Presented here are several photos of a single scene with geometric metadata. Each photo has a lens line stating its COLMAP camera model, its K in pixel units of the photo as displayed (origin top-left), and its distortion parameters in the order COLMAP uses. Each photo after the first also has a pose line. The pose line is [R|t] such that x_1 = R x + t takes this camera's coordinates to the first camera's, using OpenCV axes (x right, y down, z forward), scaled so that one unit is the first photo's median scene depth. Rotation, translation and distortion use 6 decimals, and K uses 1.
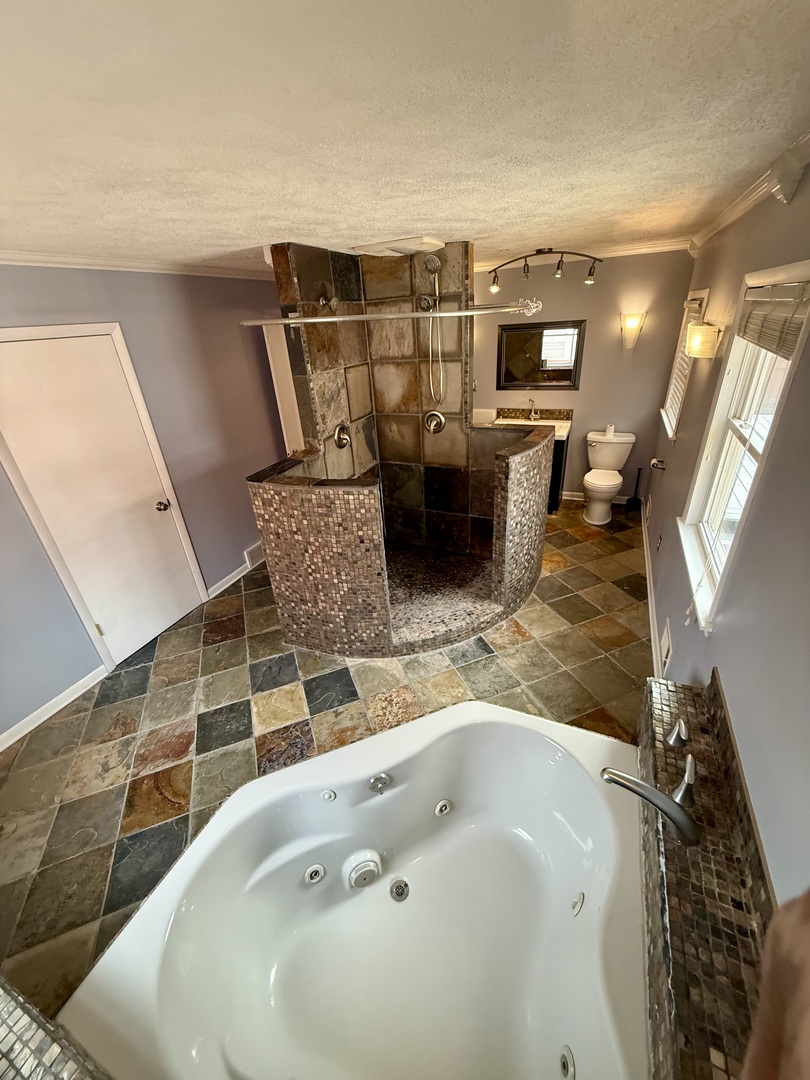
lens RADIAL K [[431.9, 0, 405.6], [0, 431.9, 537.1], [0, 0, 1]] dist [0.000111, -0.000095]
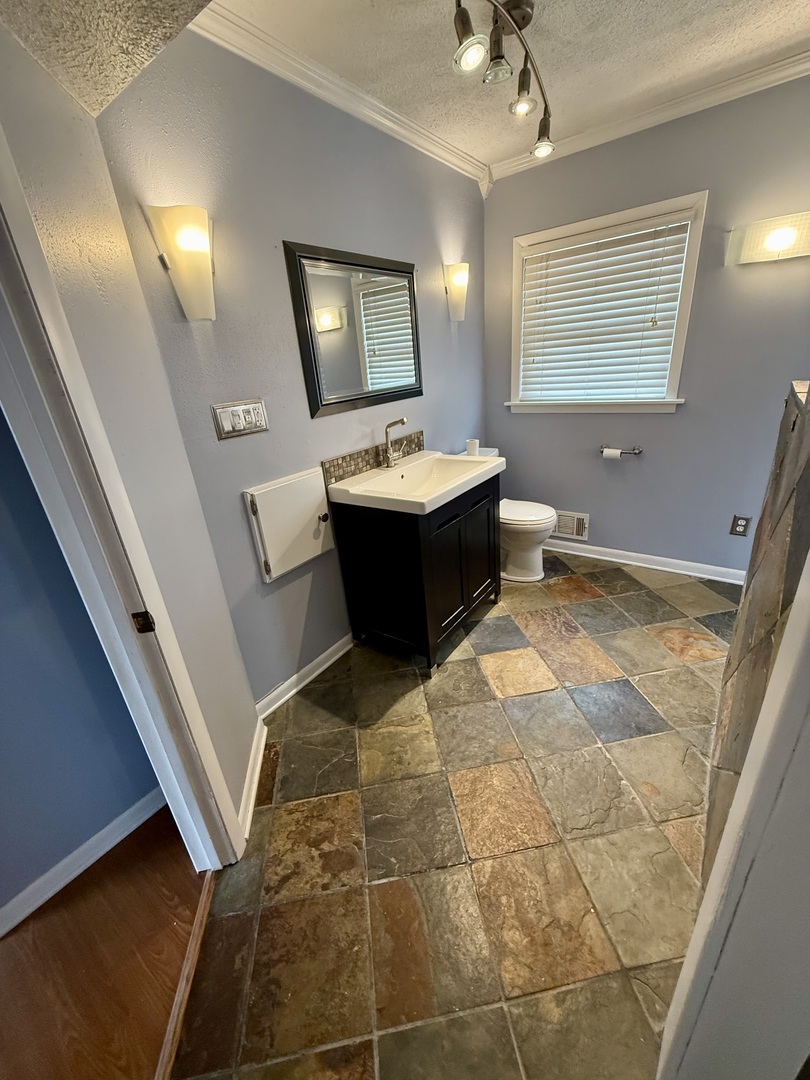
lens RADIAL K [[431.9, 0, 405.6], [0, 431.9, 537.1], [0, 0, 1]] dist [0.000111, -0.000095]
pose [[0.214895, -0.331944, 0.918495, -0.169834], [0.506070, 0.842204, 0.185970, -0.281809], [-0.835292, 0.424859, 0.348972, 0.844241]]
